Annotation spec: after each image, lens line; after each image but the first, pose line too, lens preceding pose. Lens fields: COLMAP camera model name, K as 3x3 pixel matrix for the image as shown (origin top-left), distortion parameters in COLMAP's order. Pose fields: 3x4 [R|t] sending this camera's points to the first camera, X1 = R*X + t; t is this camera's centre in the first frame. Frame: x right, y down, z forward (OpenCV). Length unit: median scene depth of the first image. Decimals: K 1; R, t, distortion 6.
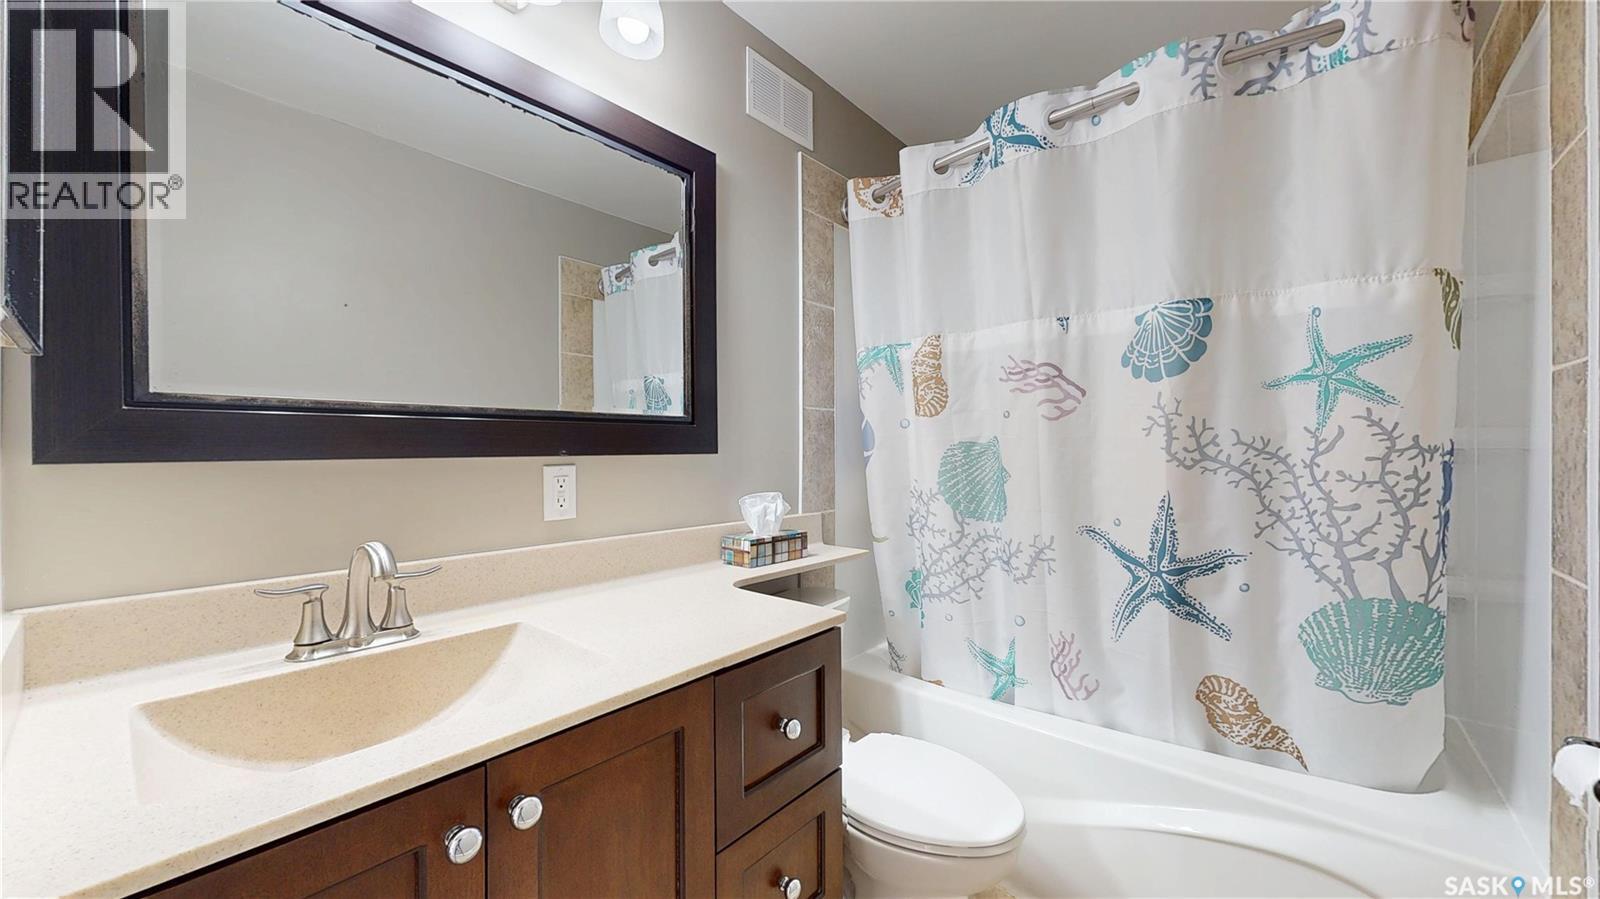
lens RADIAL K [[613.0, 0, 796.7], [0, 613.0, 449.0], [0, 0, 1]] dist [-0.000509, 0.000380]
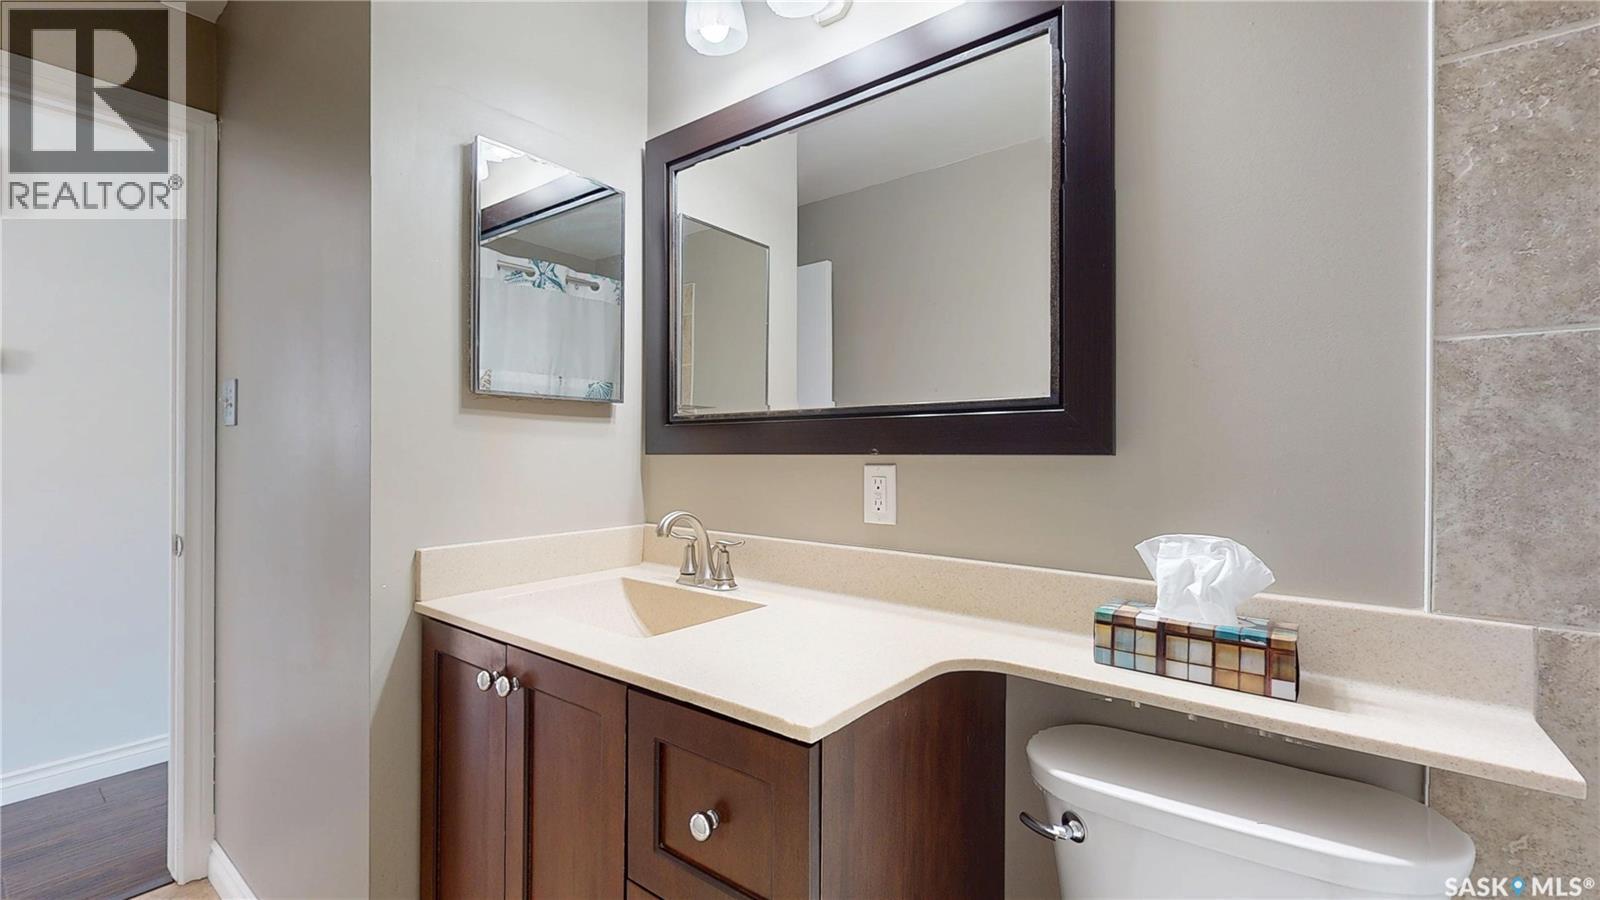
lens RADIAL K [[672.0, 0, 796.5], [0, 672.0, 452.1], [0, 0, 1]] dist [0.000571, -0.000672]
pose [[0.023119, 0.003972, -0.999725, 0.520138], [-0.003190, 0.999987, 0.003899, 0.003148], [0.999728, 0.003099, 0.023132, 0.710616]]
